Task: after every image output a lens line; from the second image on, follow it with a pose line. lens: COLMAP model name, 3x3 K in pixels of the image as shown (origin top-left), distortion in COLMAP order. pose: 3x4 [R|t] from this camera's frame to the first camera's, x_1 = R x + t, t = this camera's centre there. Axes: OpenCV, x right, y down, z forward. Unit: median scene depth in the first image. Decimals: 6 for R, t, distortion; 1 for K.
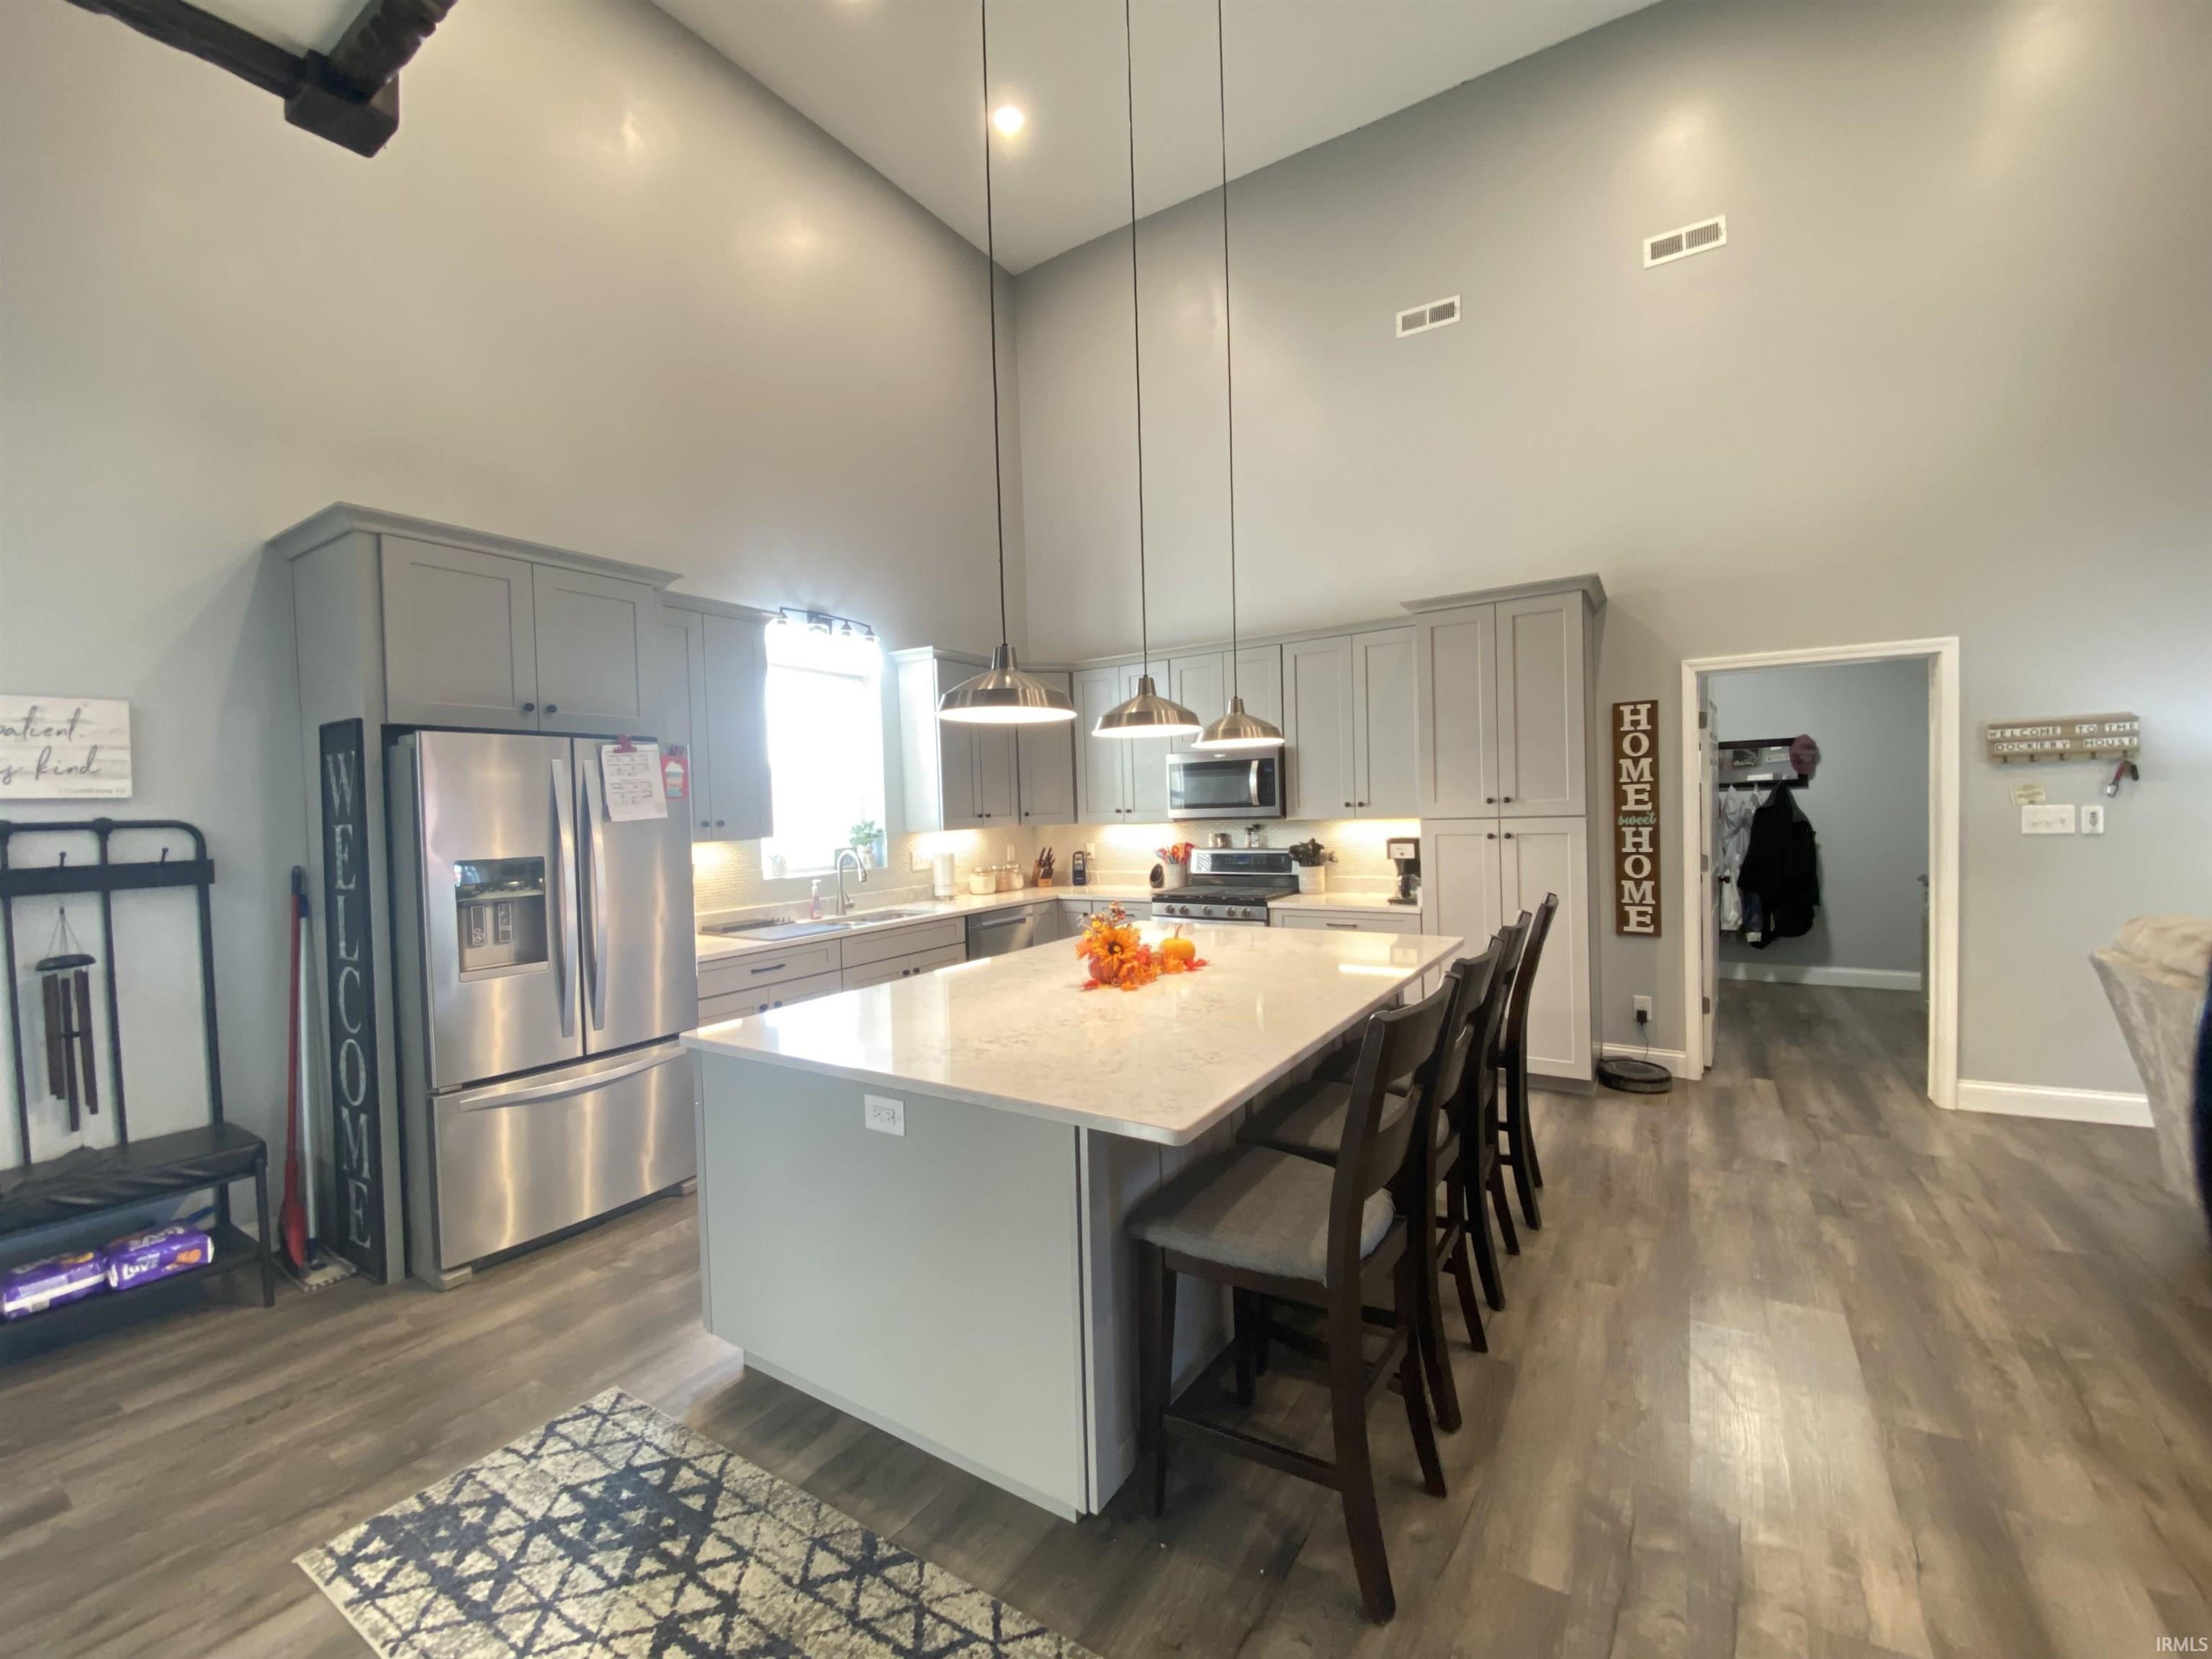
lens RADIAL K [[894.7, 0, 1096.9], [0, 894.7, 830.7], [0, 0, 1]] dist [0.010685, -0.015580]
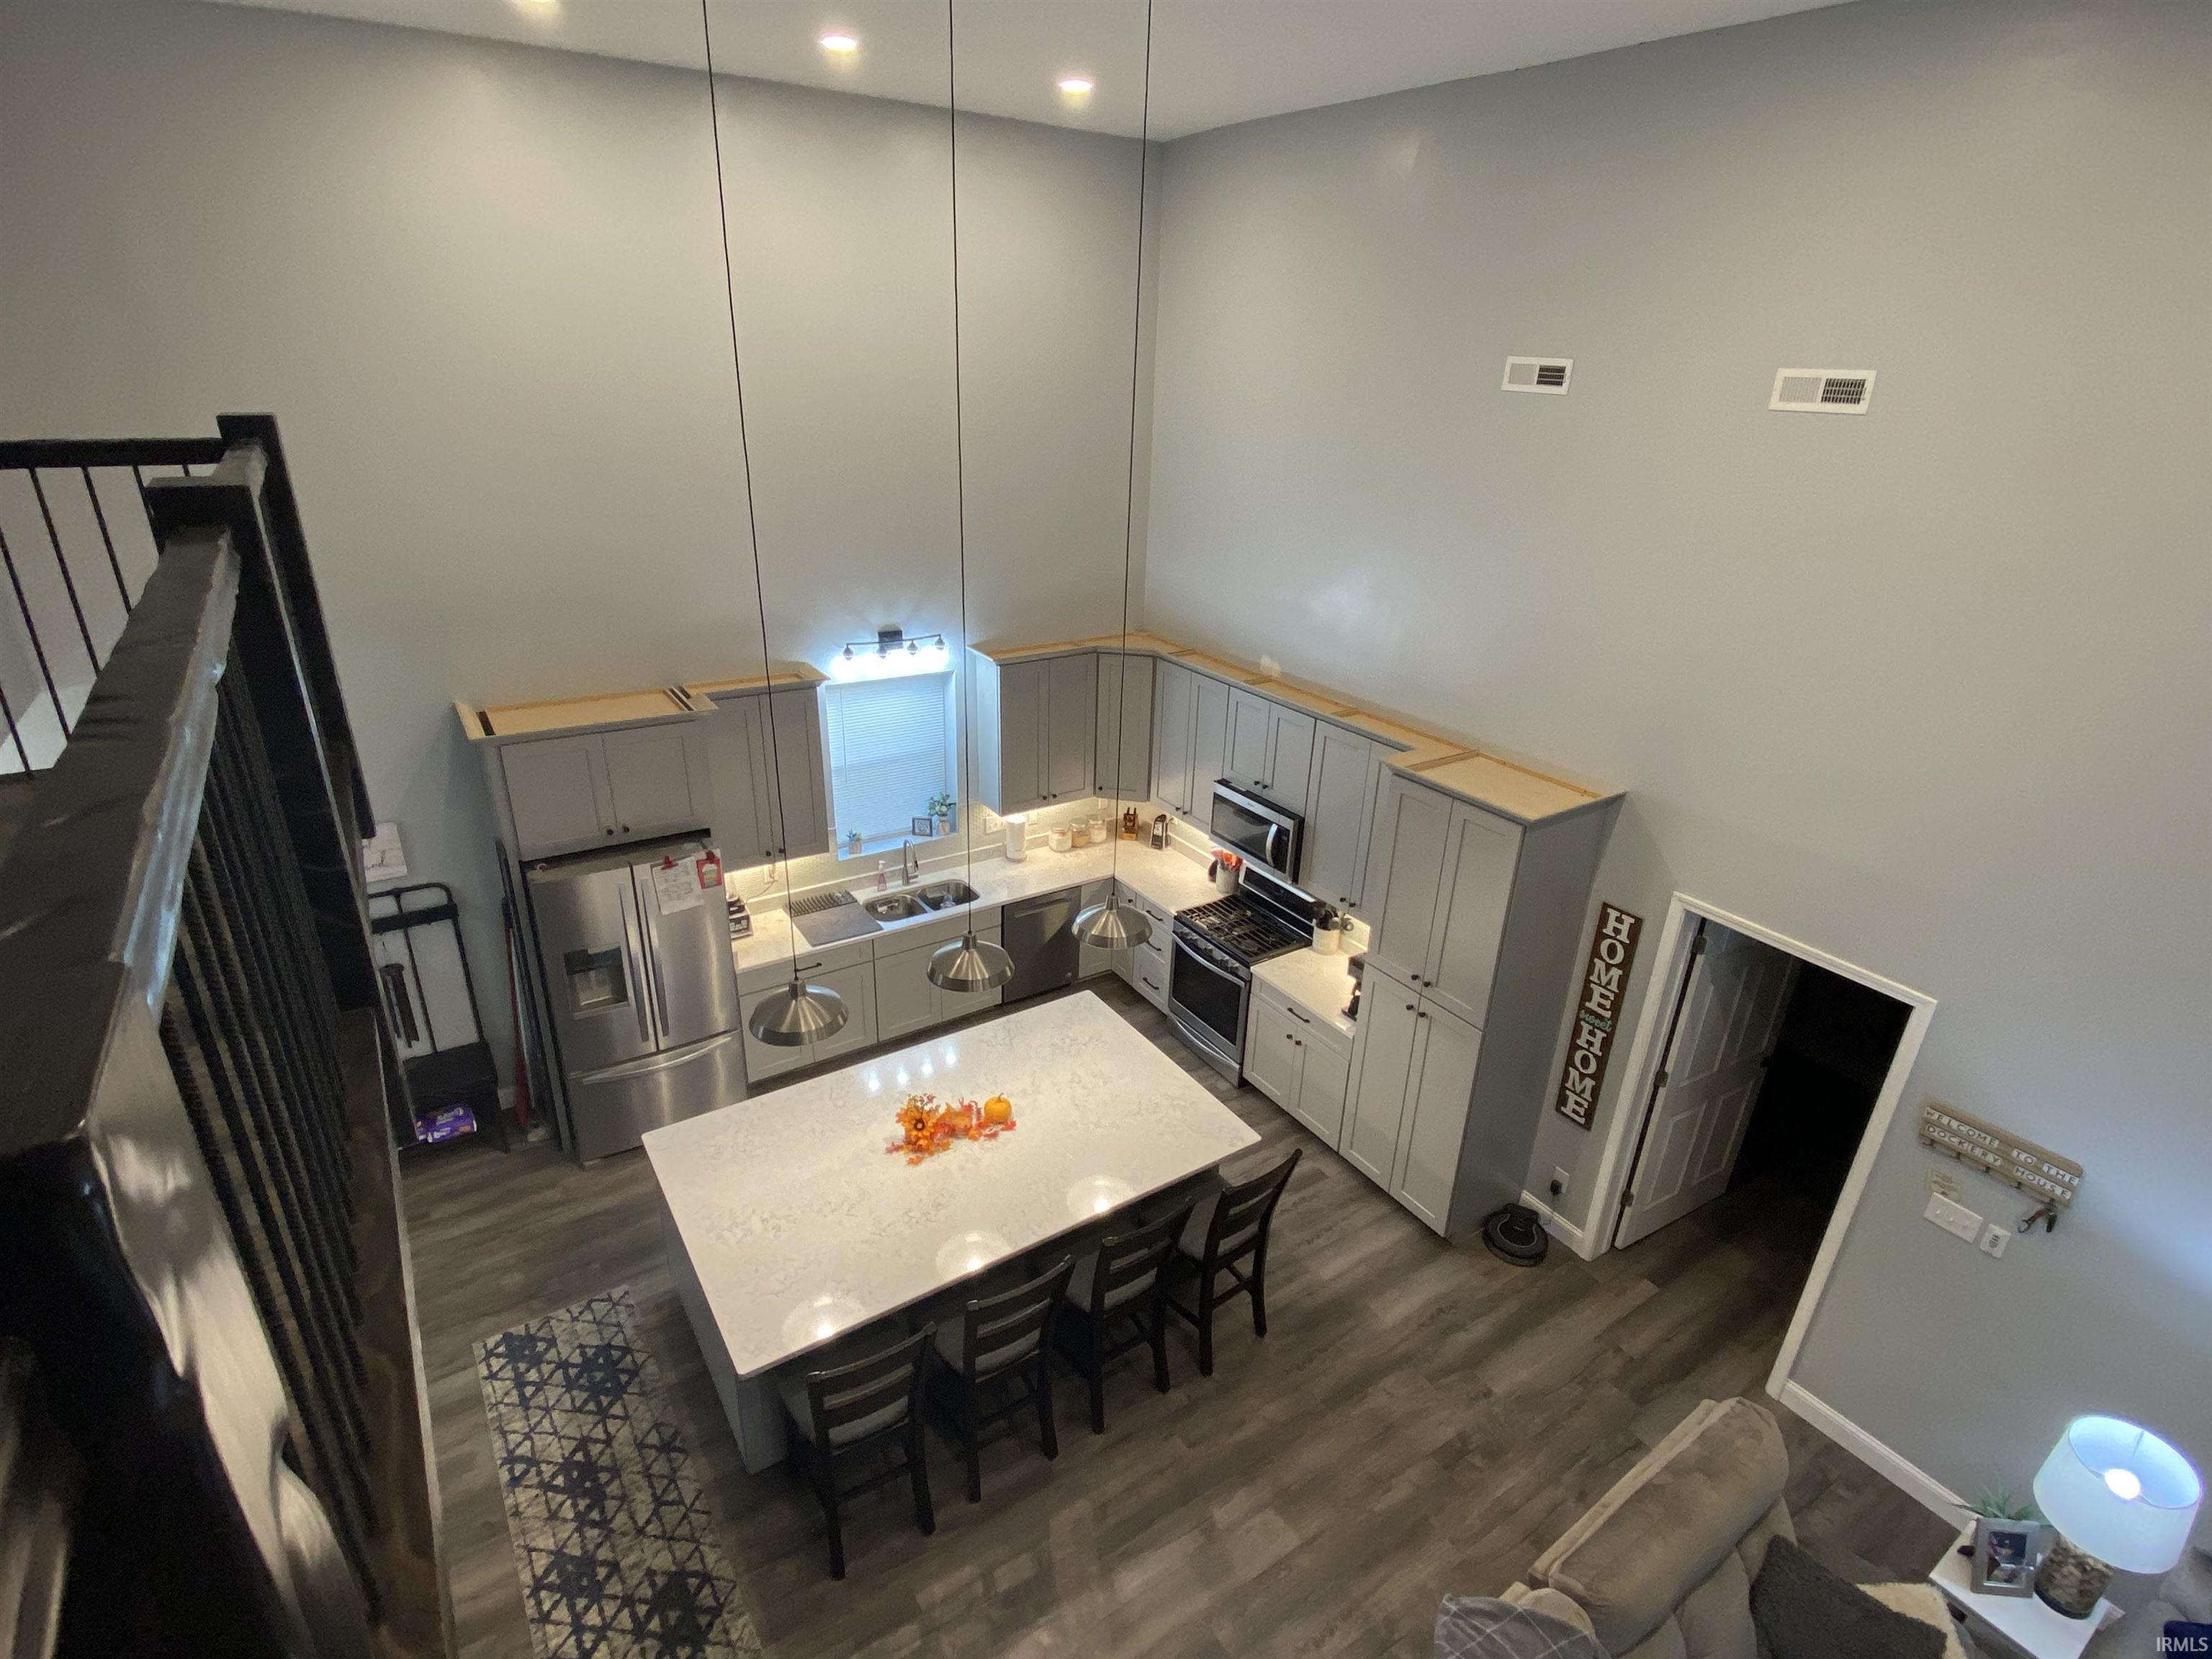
lens RADIAL K [[1102.1, 0, 1099.0], [0, 1102.1, 820.6], [0, 0, 1]] dist [0.012674, -0.013298]
pose [[0.914101, 0.211166, -0.346163, 0.591890], [-0.068432, 0.921790, 0.381603, -0.754479], [0.399671, -0.325135, 0.857059, -0.169828]]
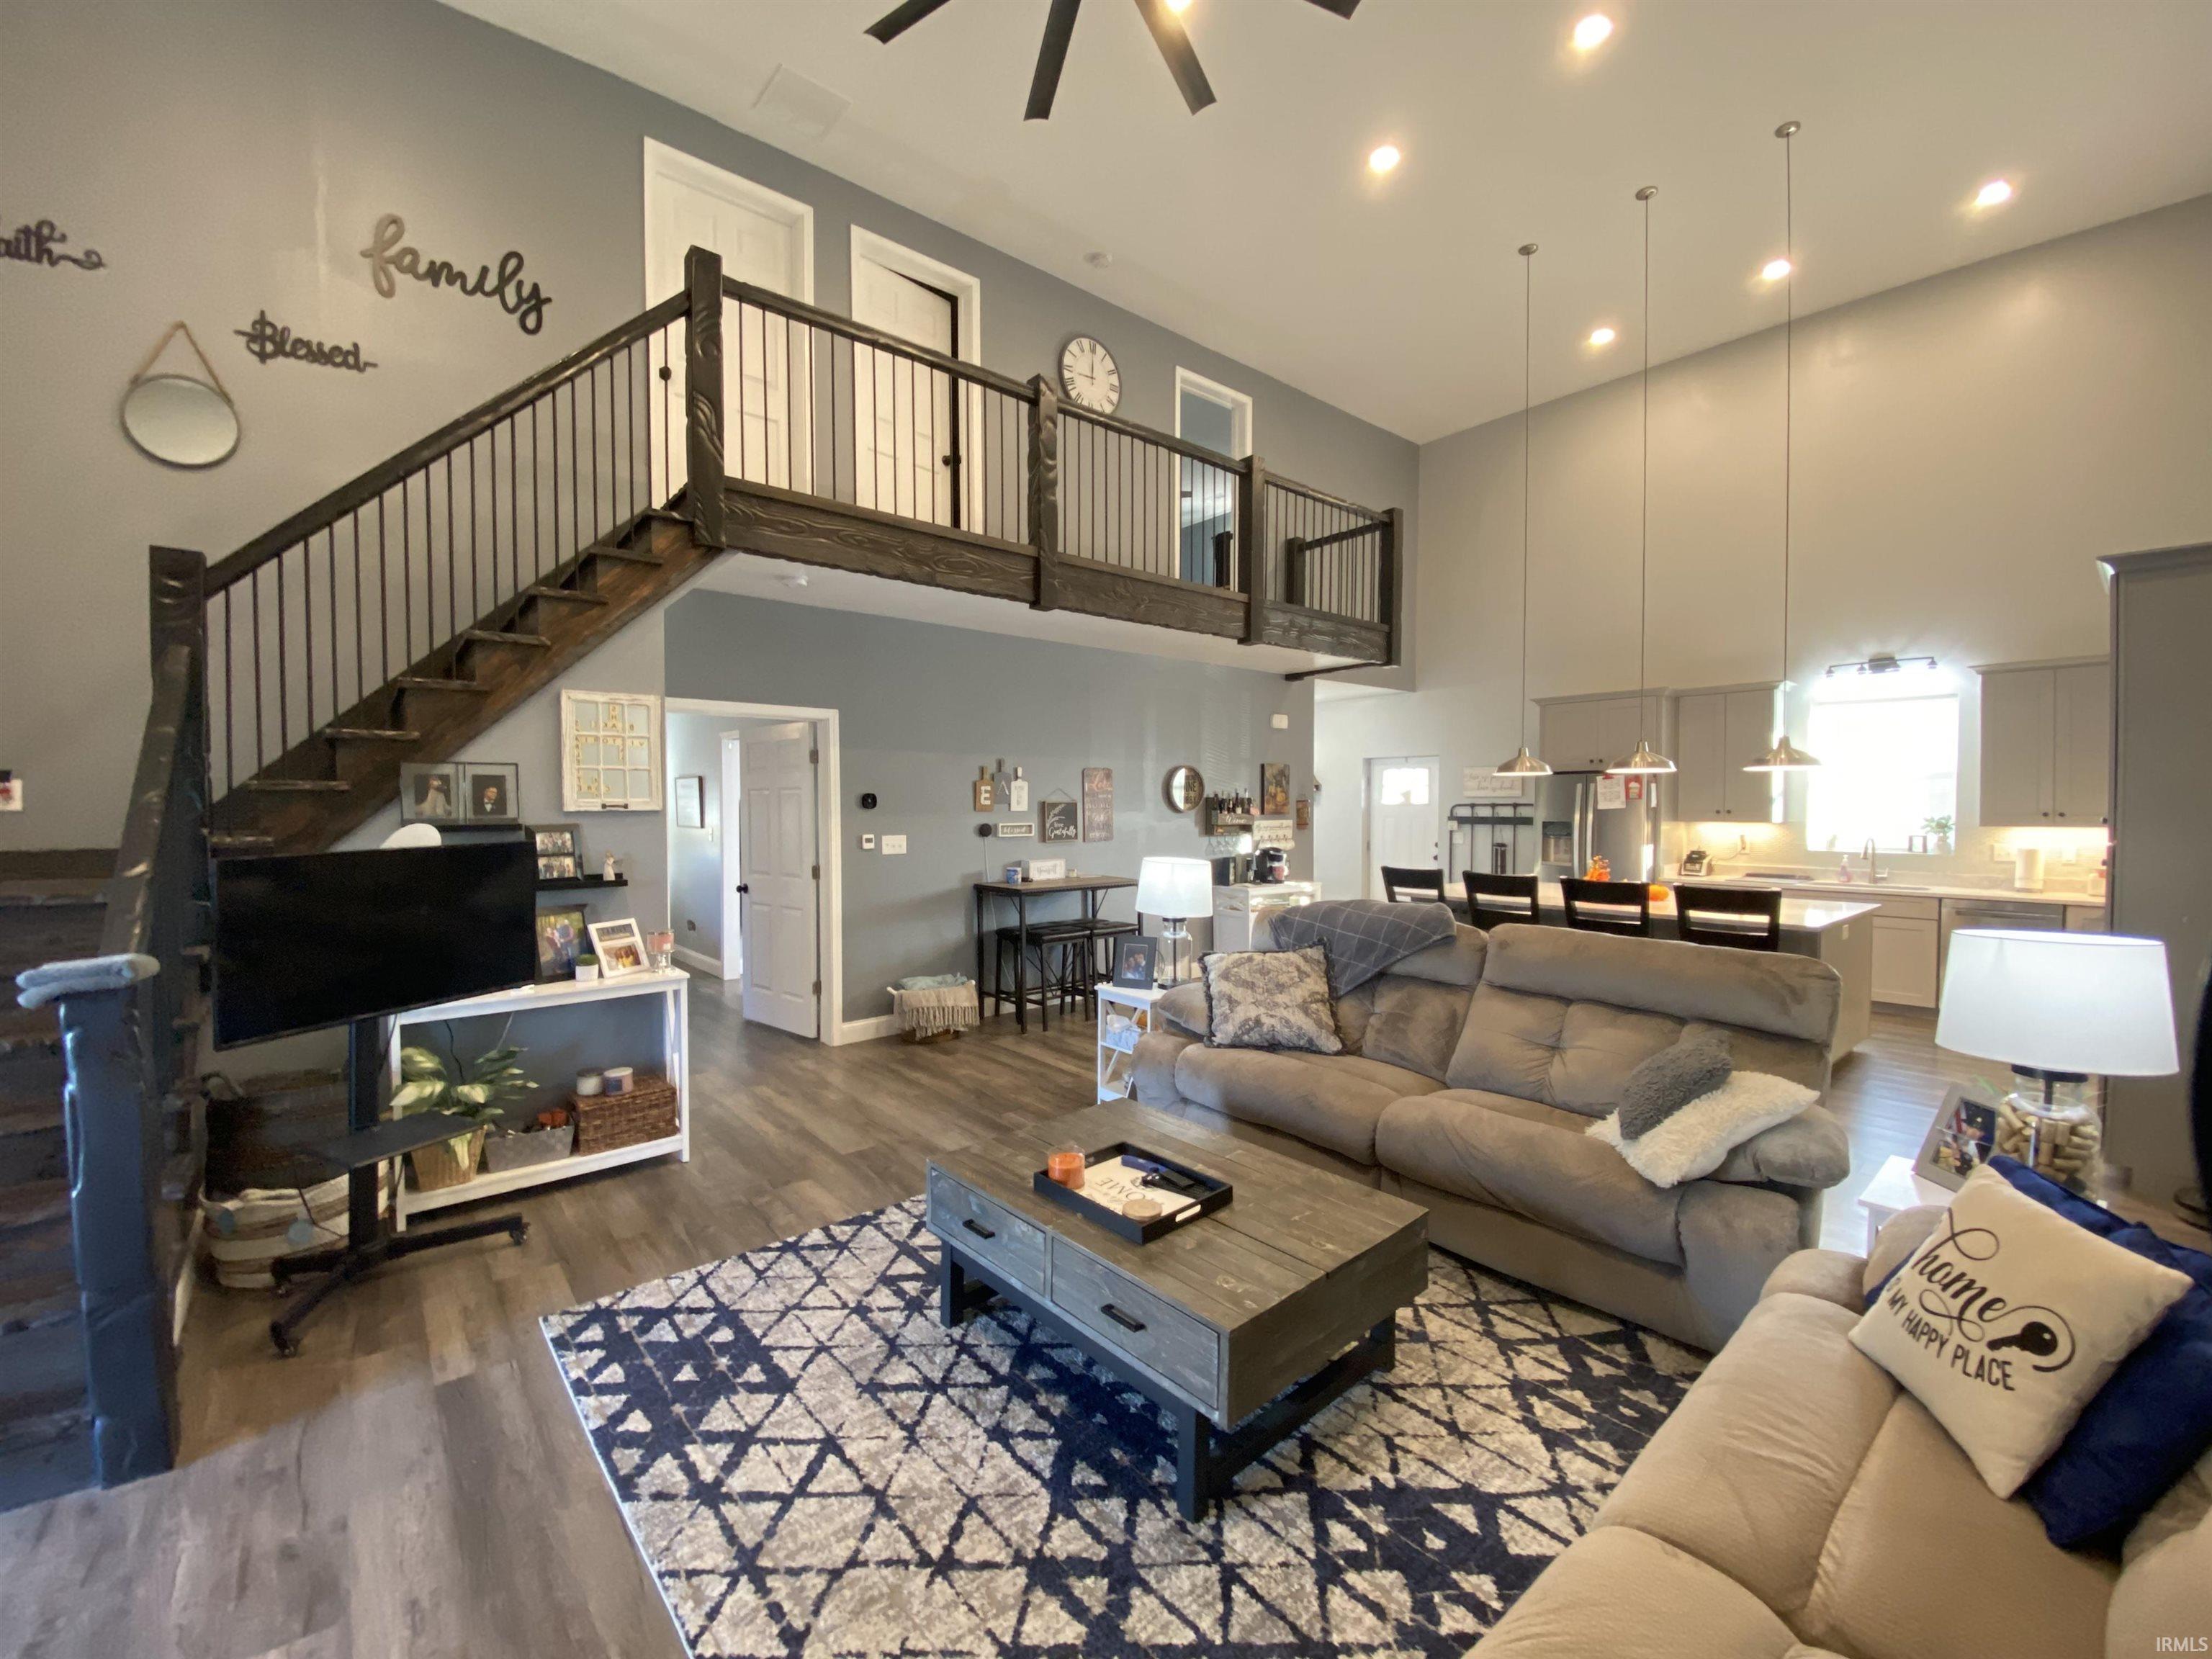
lens RADIAL K [[894.7, 0, 1098.5], [0, 894.7, 831.0], [0, 0, 1]] dist [0.010685, -0.015580]
pose [[-0.300680, 0.059369, -0.951876, 1.801472], [-0.012715, 0.997722, 0.066245, -0.079294], [0.953640, 0.032022, -0.299240, 0.389817]]
